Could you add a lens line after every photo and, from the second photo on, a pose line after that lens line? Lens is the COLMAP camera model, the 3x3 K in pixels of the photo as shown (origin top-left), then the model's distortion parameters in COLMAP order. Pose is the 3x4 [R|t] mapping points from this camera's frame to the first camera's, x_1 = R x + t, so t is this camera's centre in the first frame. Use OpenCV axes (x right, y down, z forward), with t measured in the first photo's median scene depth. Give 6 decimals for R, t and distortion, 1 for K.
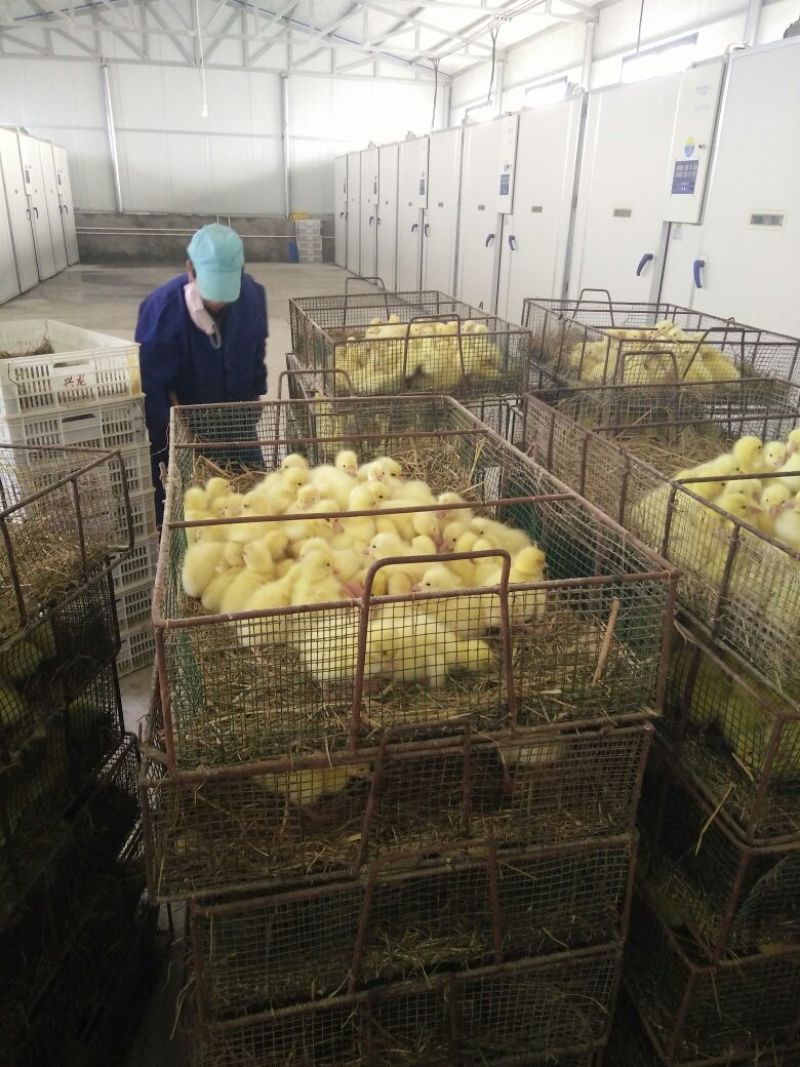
lens RADIAL K [[786.4, 0, 397.2], [0, 786.4, 532.5], [0, 0, 1]] dist [0.007947, -0.013899]
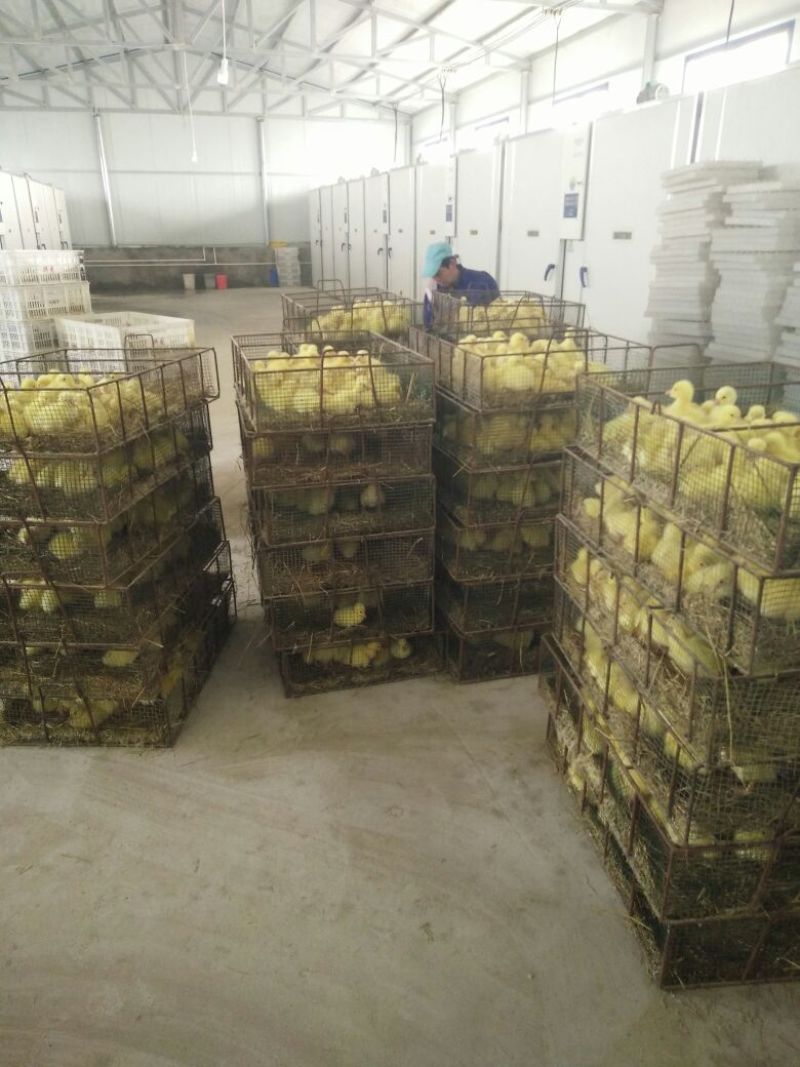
lens RADIAL K [[786.4, 0, 404.6], [0, 786.4, 536.5], [0, 0, 1]] dist [0.007947, -0.013899]
pose [[0.998898, -0.039895, 0.024703, 0.009887], [0.040473, 0.998908, -0.023332, 0.045827], [-0.023746, 0.024306, 0.999423, -0.111757]]
